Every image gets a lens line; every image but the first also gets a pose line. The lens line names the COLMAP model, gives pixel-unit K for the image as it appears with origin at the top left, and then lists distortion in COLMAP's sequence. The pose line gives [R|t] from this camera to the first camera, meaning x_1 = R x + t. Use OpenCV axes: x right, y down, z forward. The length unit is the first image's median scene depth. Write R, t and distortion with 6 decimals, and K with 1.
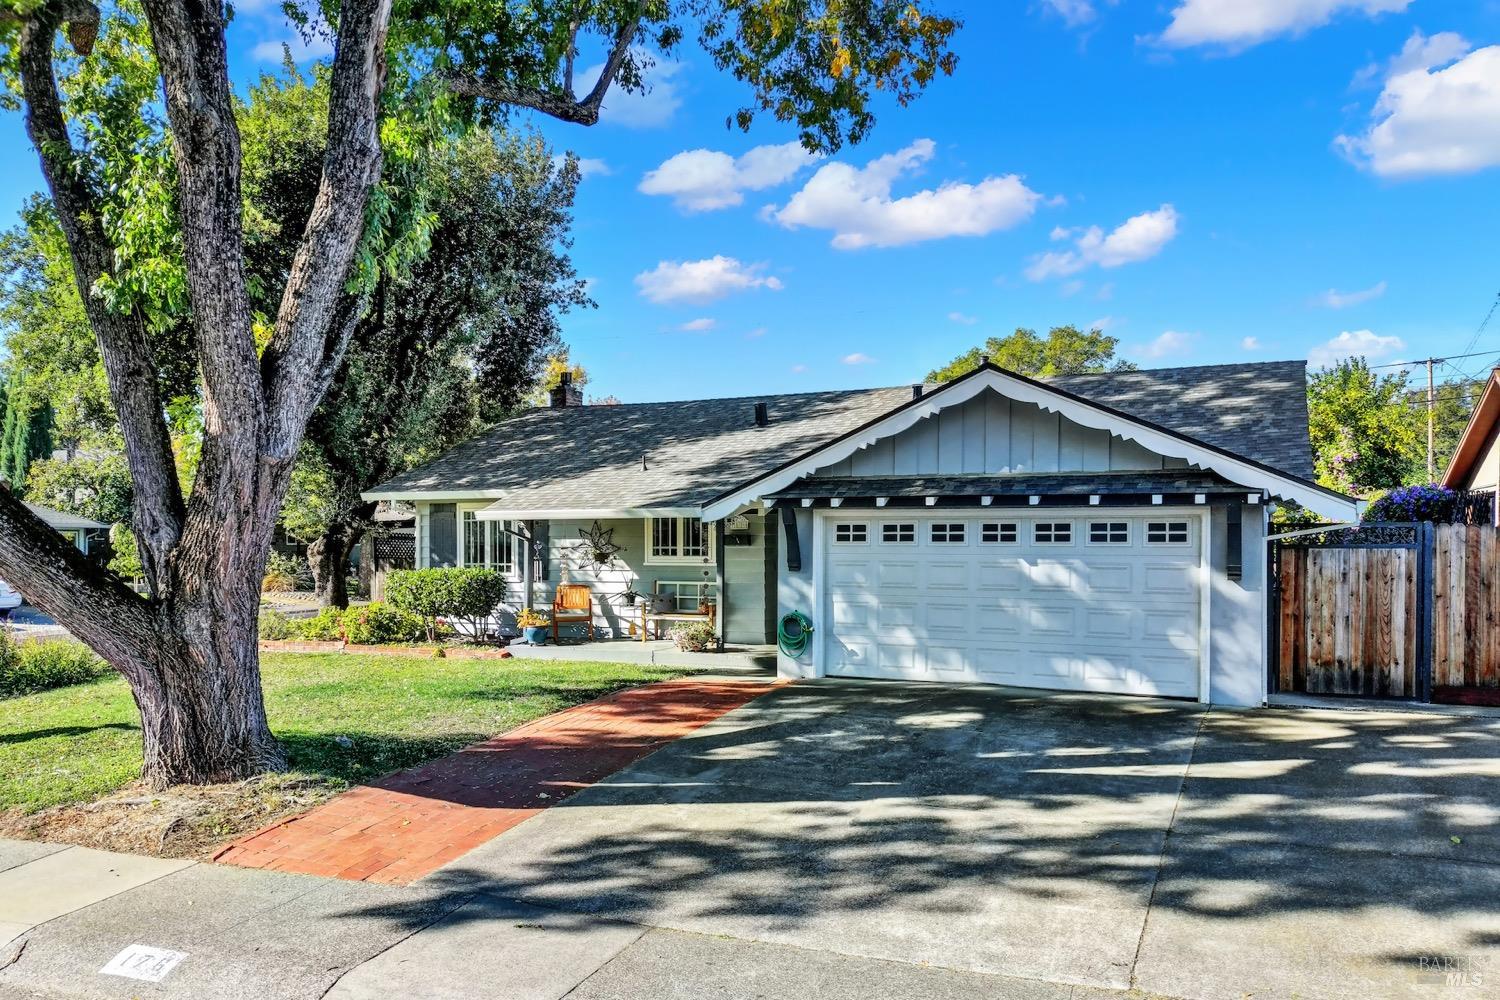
lens RADIAL K [[1119.7, 0, 750.5], [0, 1119.7, 555.6], [0, 0, 1]] dist [0.121847, -0.184648]
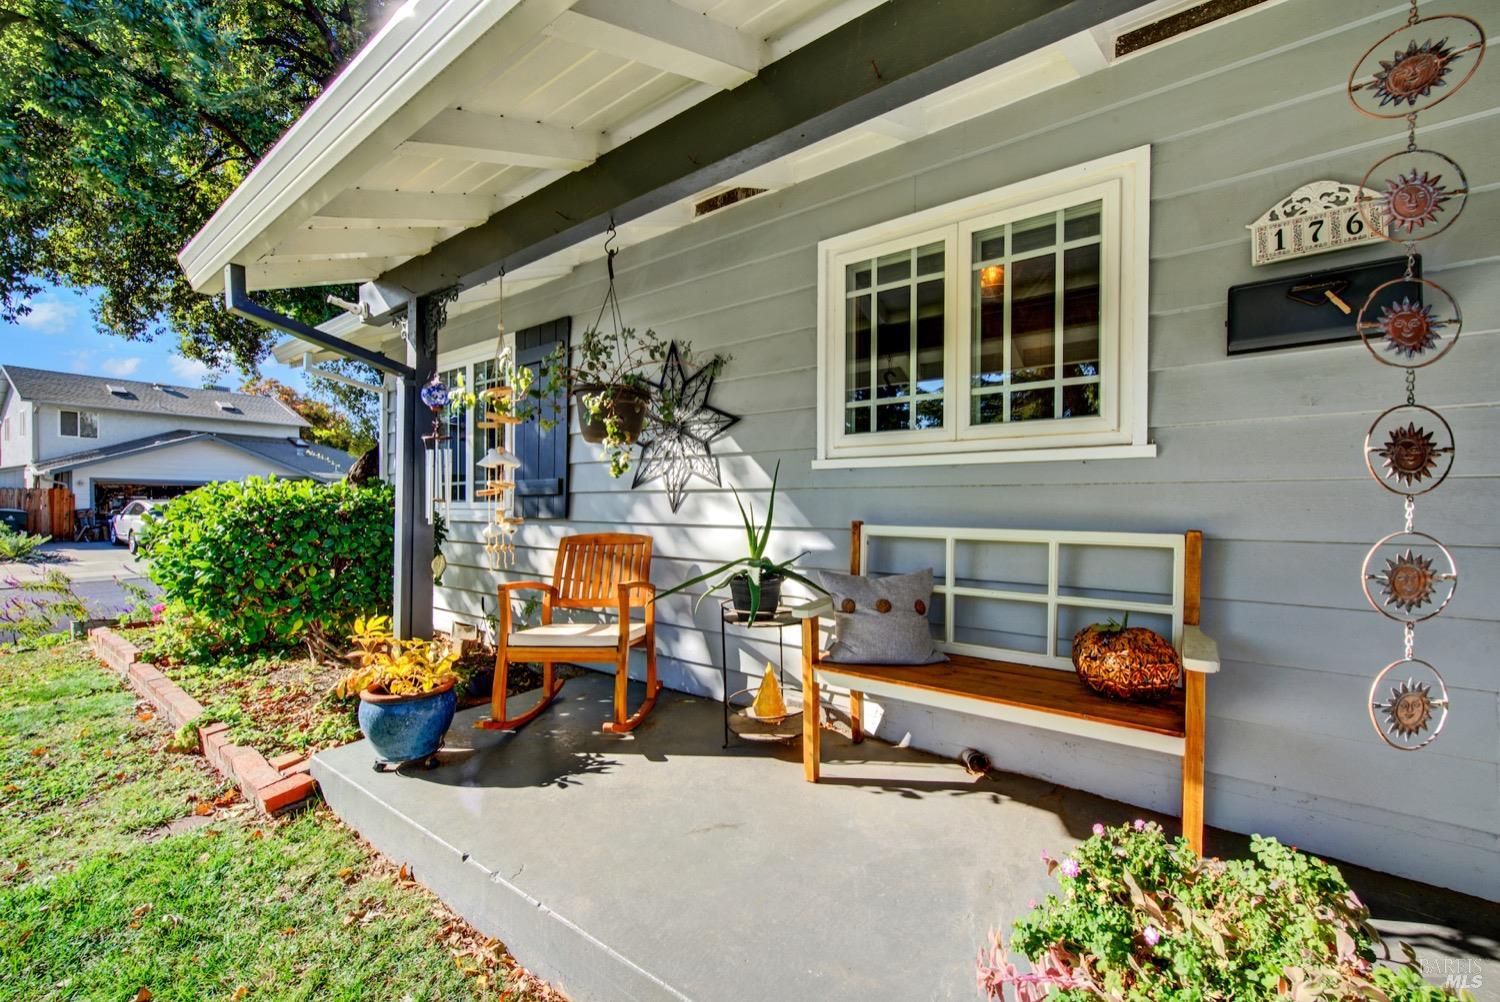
lens RADIAL K [[599.2, 0, 755.0], [0, 599.2, 507.8], [0, 0, 1]] dist [0.007308, -0.003749]
pose [[0.978996, 0.005050, -0.203819, -0.105421], [-0.005599, 0.999982, -0.002120, 0.025360], [0.203805, 0.003216, 0.979006, 1.134032]]
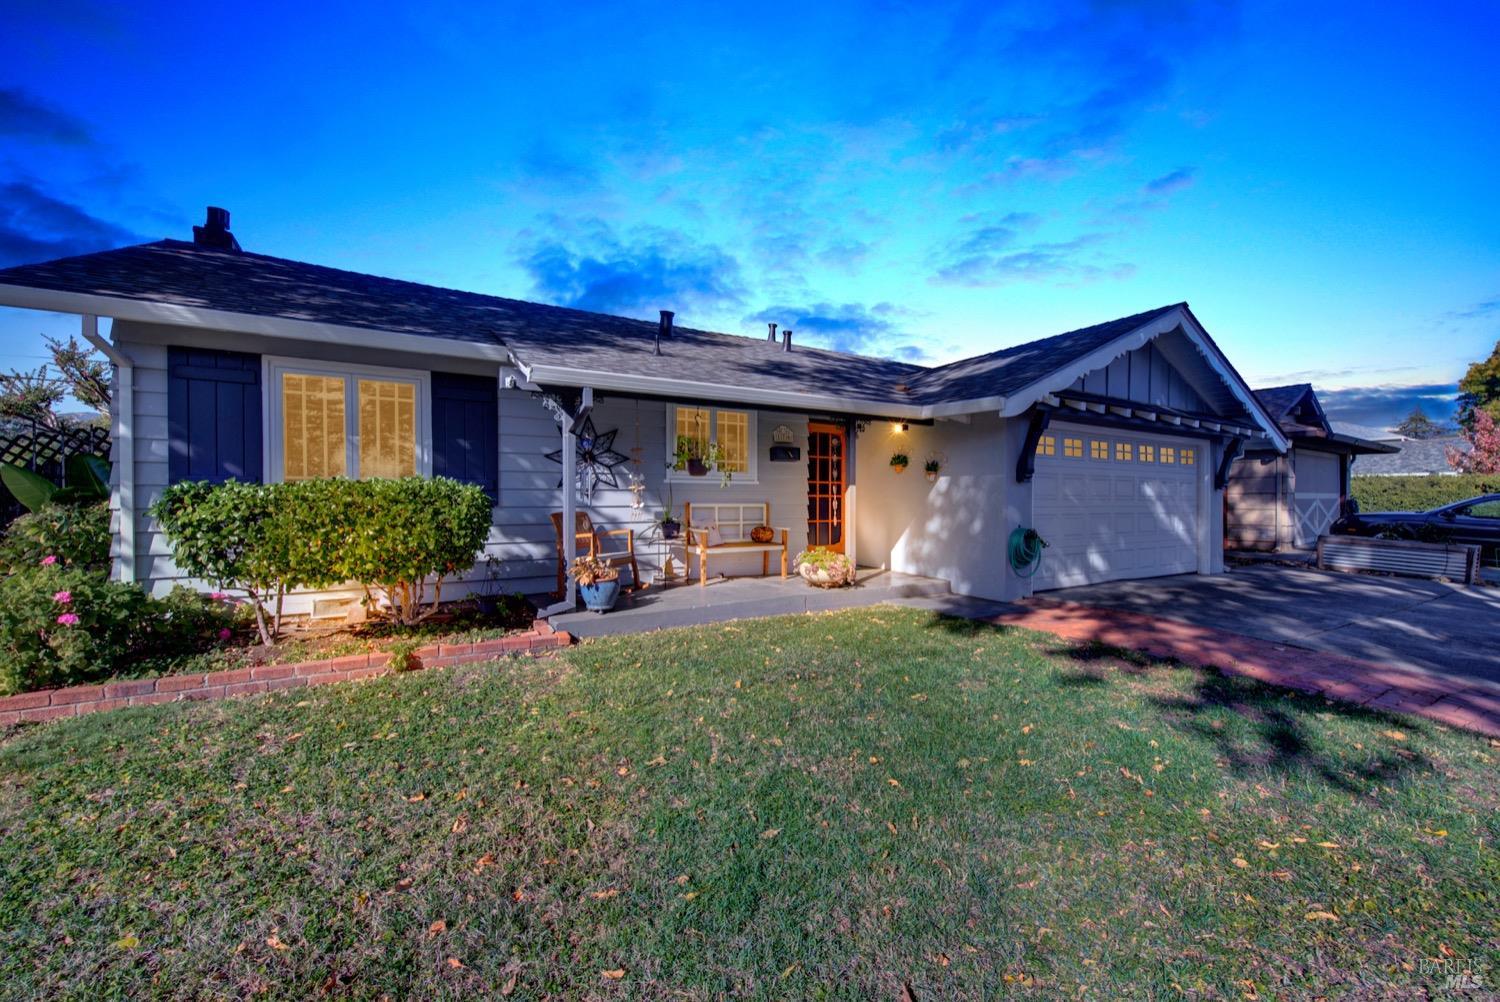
lens RADIAL K [[599.2, 0, 755.0], [0, 599.2, 507.8], [0, 0, 1]] dist [0.007308, -0.003749]
pose [[0.551689, -0.010803, 0.833980, -0.526145], [0.009377, 0.999933, 0.006750, 0.030942], [-0.833997, 0.004096, 0.551754, 0.981503]]
